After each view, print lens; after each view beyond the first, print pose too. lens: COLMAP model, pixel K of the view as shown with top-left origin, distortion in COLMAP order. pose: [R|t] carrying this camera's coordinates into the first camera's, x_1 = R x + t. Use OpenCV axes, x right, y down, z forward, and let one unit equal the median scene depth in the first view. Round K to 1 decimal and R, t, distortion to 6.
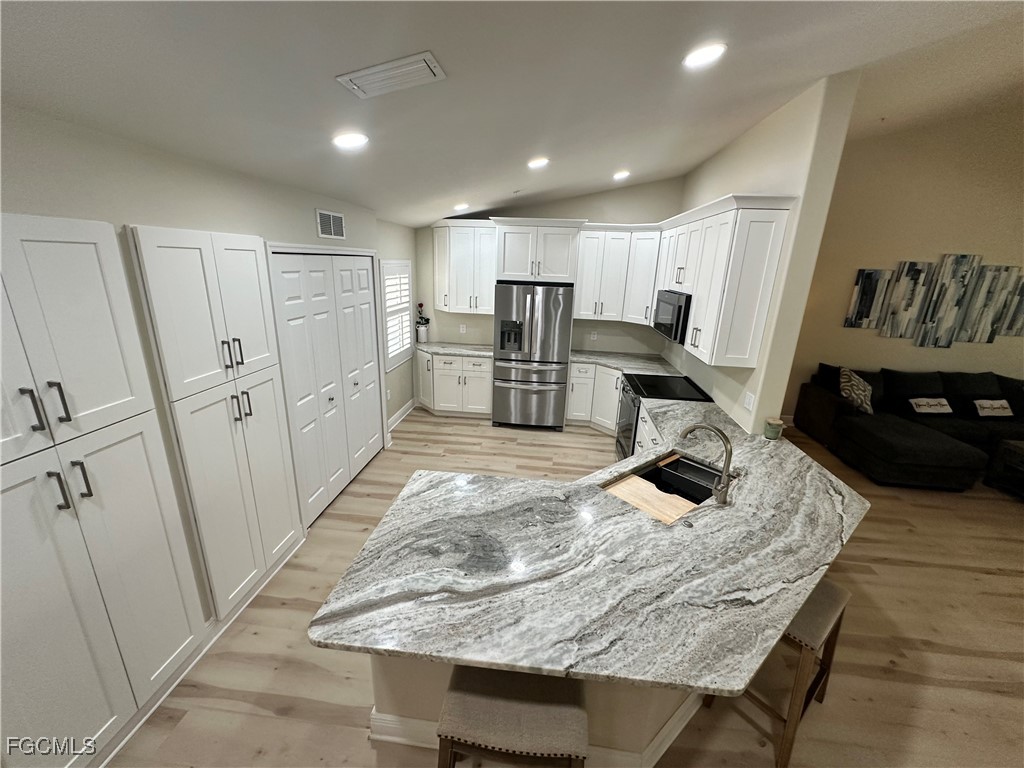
lens RADIAL K [[409.3, 0, 511.6], [0, 409.3, 382.6], [0, 0, 1]] dist [-0.003267, -0.000085]
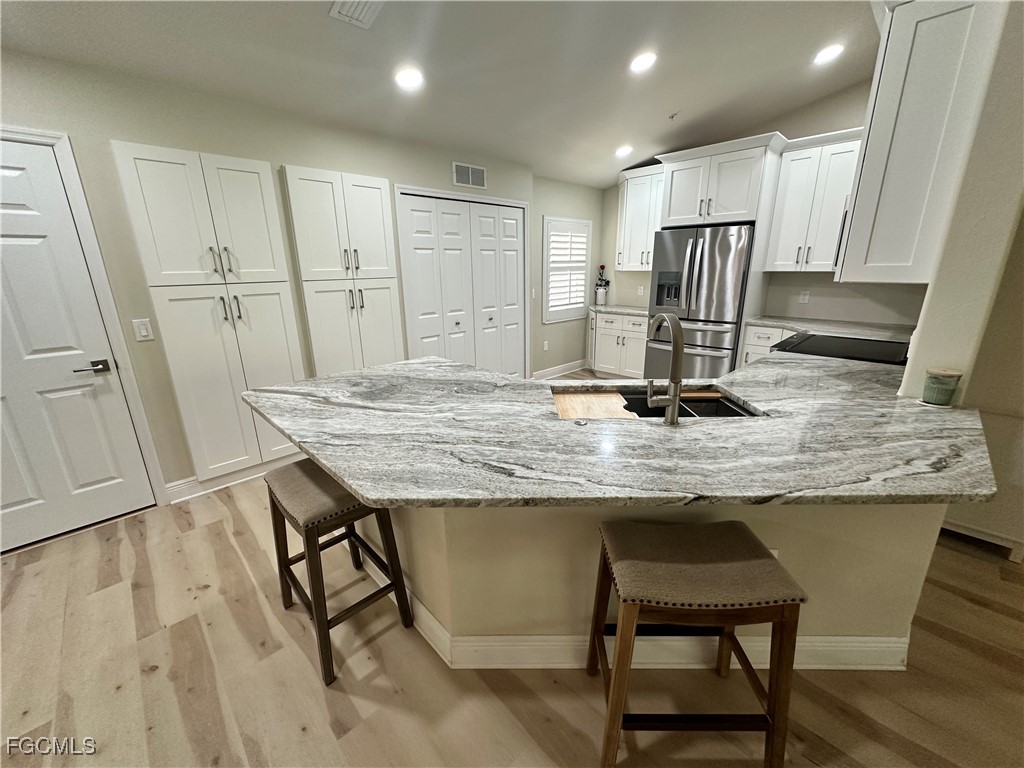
lens RADIAL K [[409.3, 0, 512.7], [0, 409.3, 383.2], [0, 0, 1]] dist [-0.003267, -0.000085]
pose [[0.770029, 0.132881, -0.624017, 0.692746], [-0.142034, 0.989229, 0.035383, 0.223162], [0.621997, 0.061386, 0.780609, 0.251962]]
